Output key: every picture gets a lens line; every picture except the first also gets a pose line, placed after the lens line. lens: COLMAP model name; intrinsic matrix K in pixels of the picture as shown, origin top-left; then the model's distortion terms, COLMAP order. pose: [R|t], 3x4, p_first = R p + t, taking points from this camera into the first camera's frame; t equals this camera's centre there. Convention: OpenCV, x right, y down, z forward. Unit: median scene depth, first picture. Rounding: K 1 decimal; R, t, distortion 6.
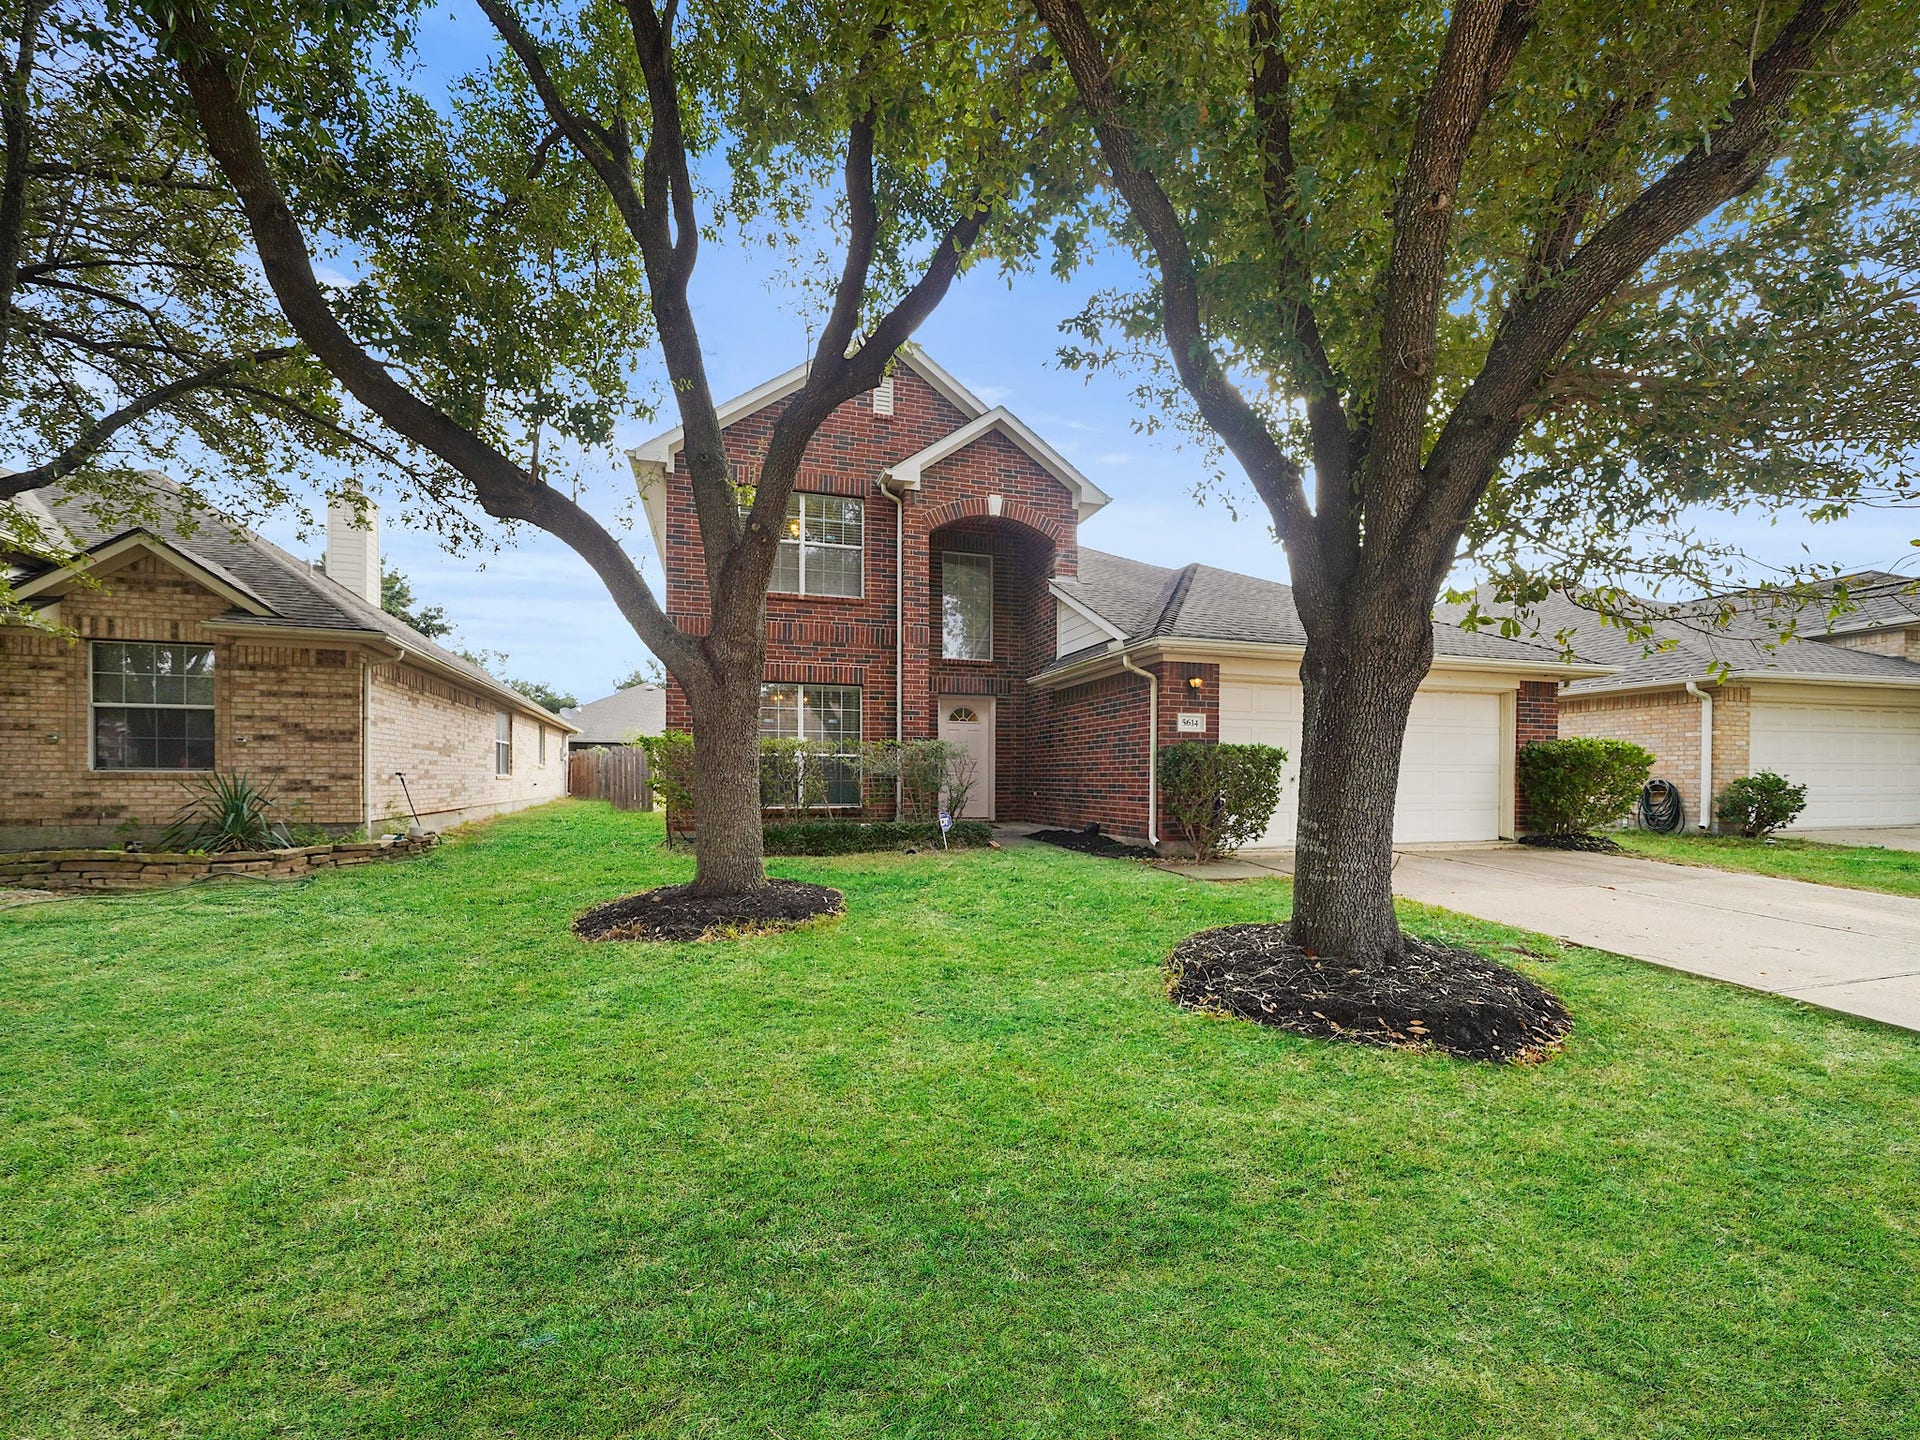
lens RADIAL K [[763.6, 0, 951.9], [0, 763.6, 773.4], [0, 0, 1]] dist [-0.012048, -0.000049]
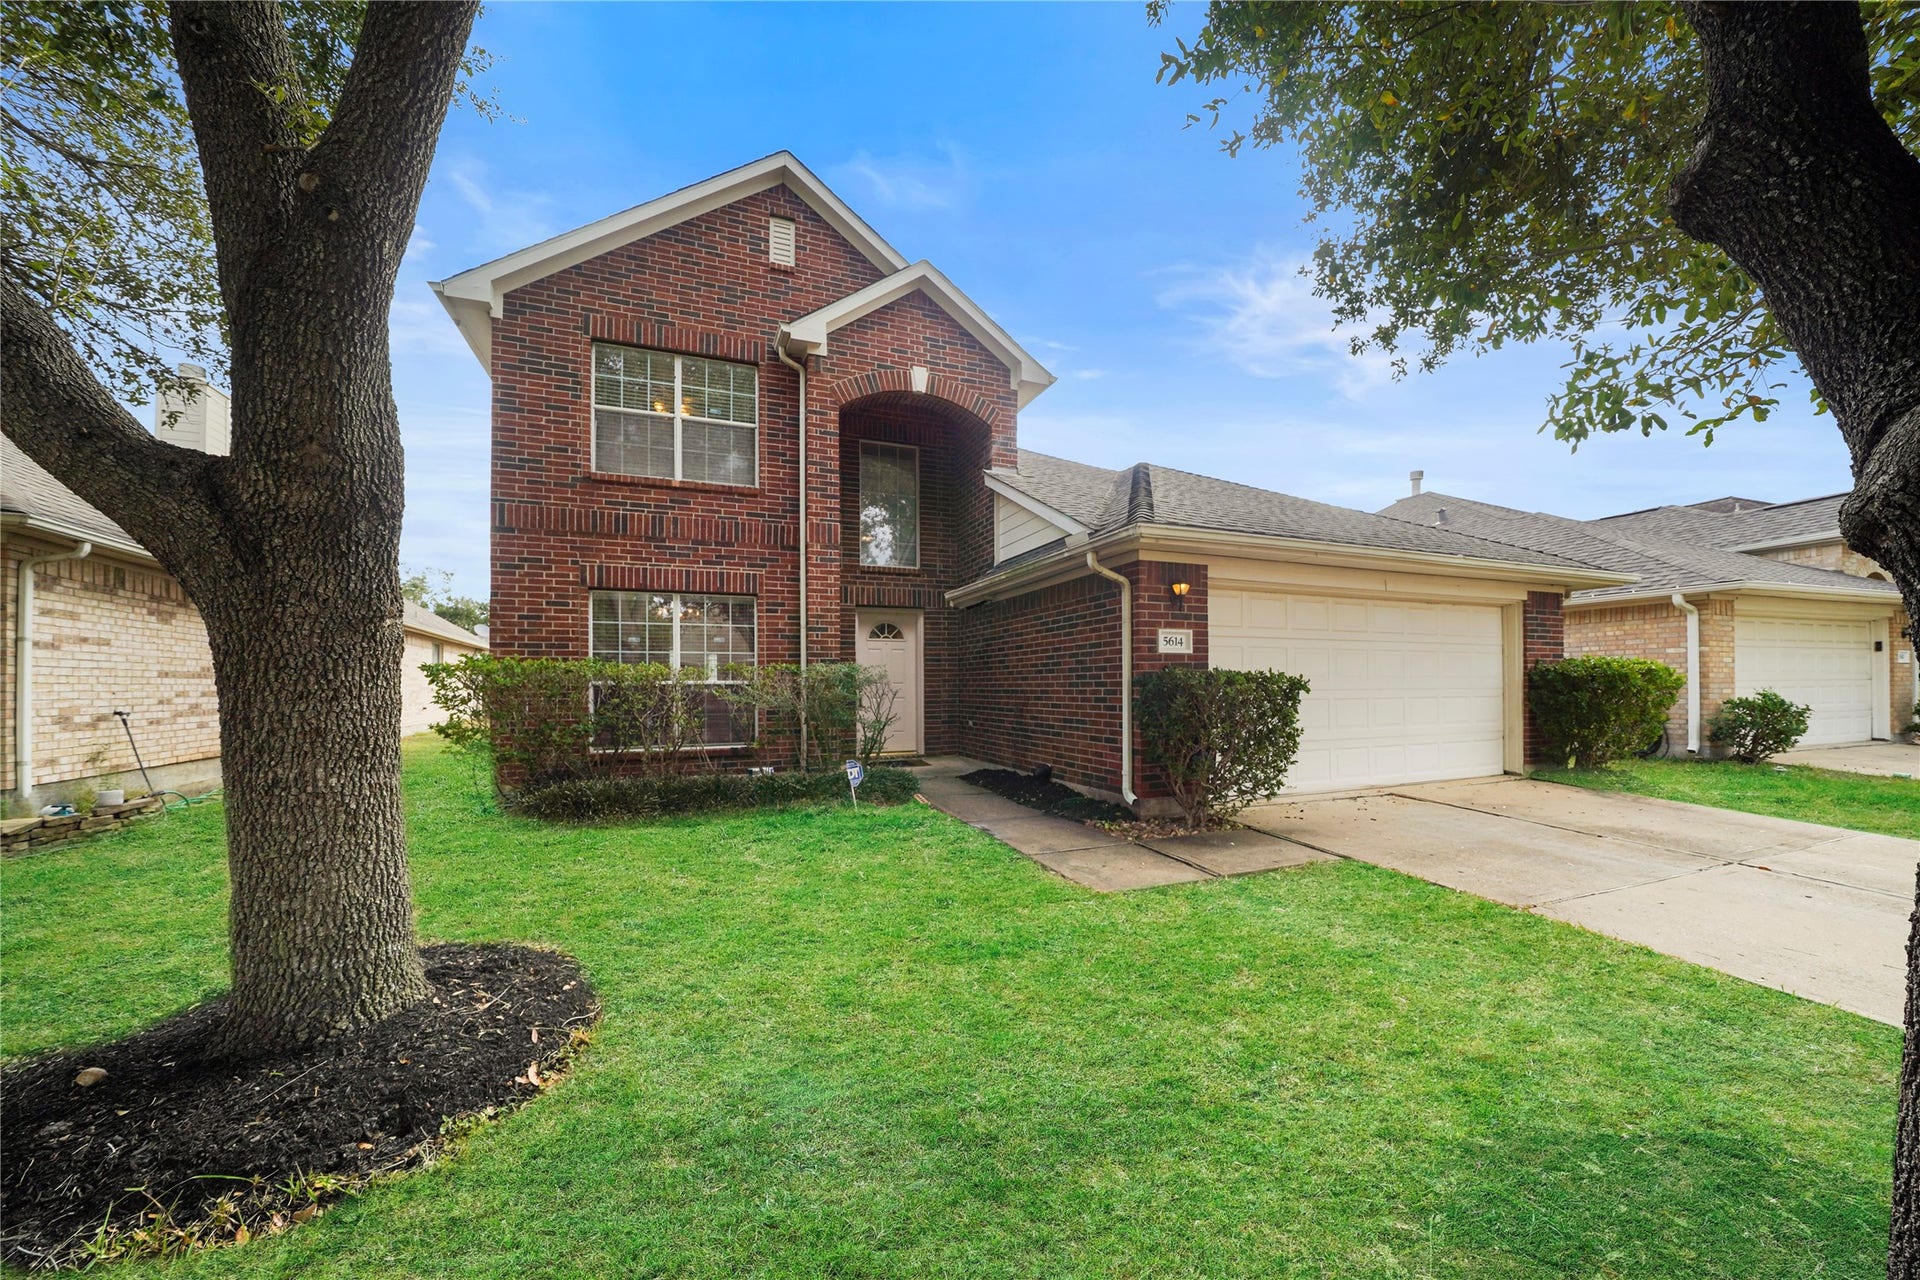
lens RADIAL K [[670.6, 0, 947.0], [0, 670.6, 670.6], [0, 0, 1]] dist [-0.014902, -0.000008]
pose [[0.996635, -0.007107, 0.081657, 0.028470], [0.008473, 0.999830, -0.016389, -0.025743], [-0.081526, 0.017025, 0.996526, 0.322713]]
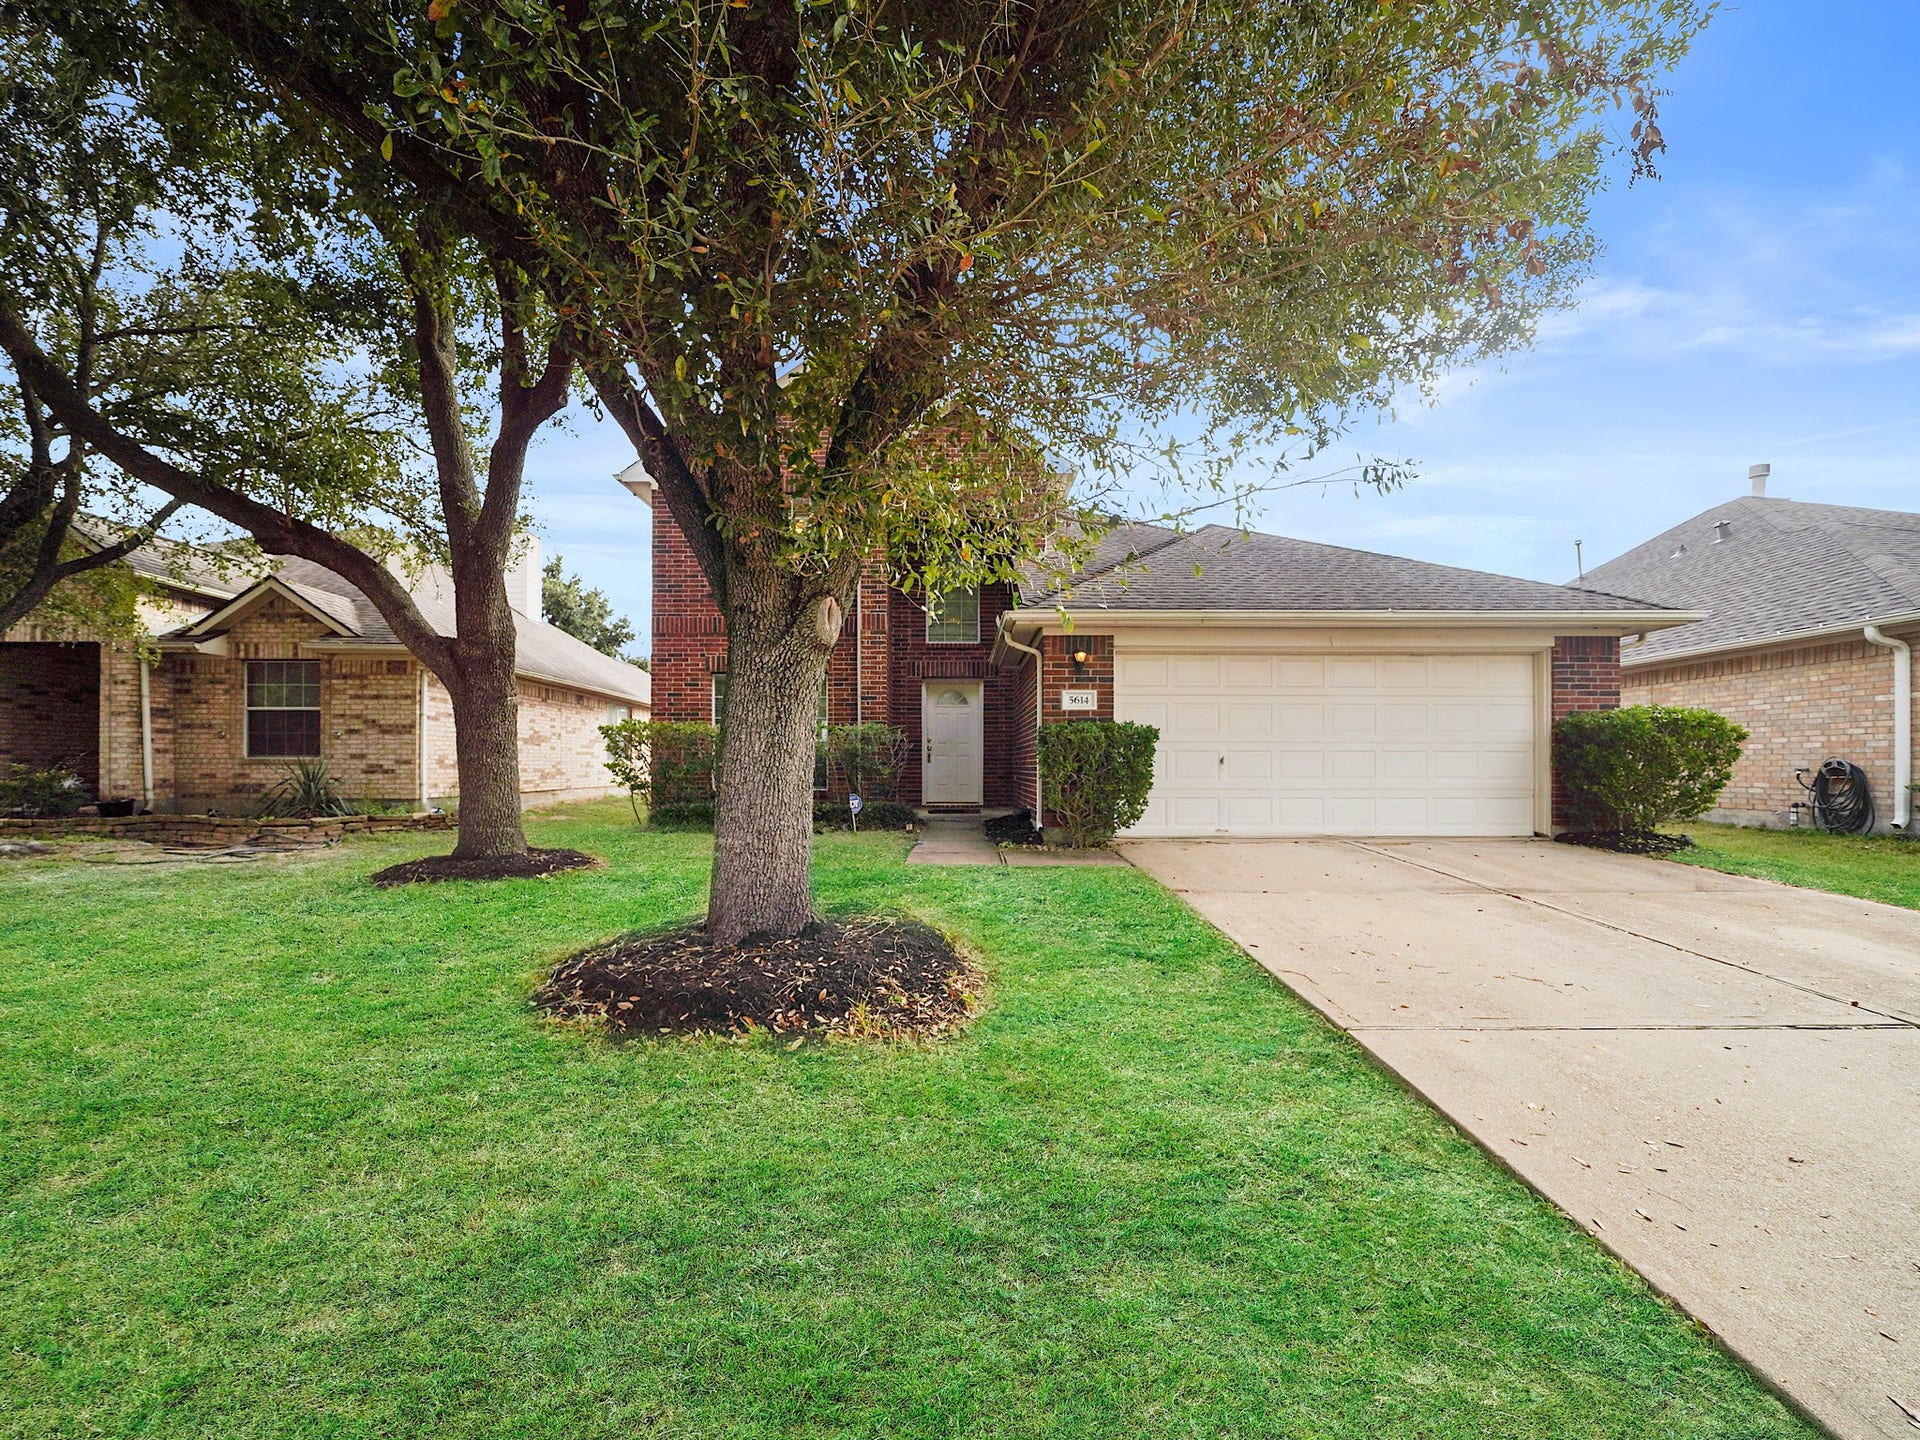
lens RADIAL K [[779.8, 0, 950.9], [0, 779.8, 748.8], [0, 0, 1]] dist [-0.014168, -0.000111]
pose [[0.956295, -0.008720, -0.292275, 0.407098], [0.003745, 0.999838, -0.017577, 0.008335], [0.292381, 0.015715, 0.956173, 0.044291]]
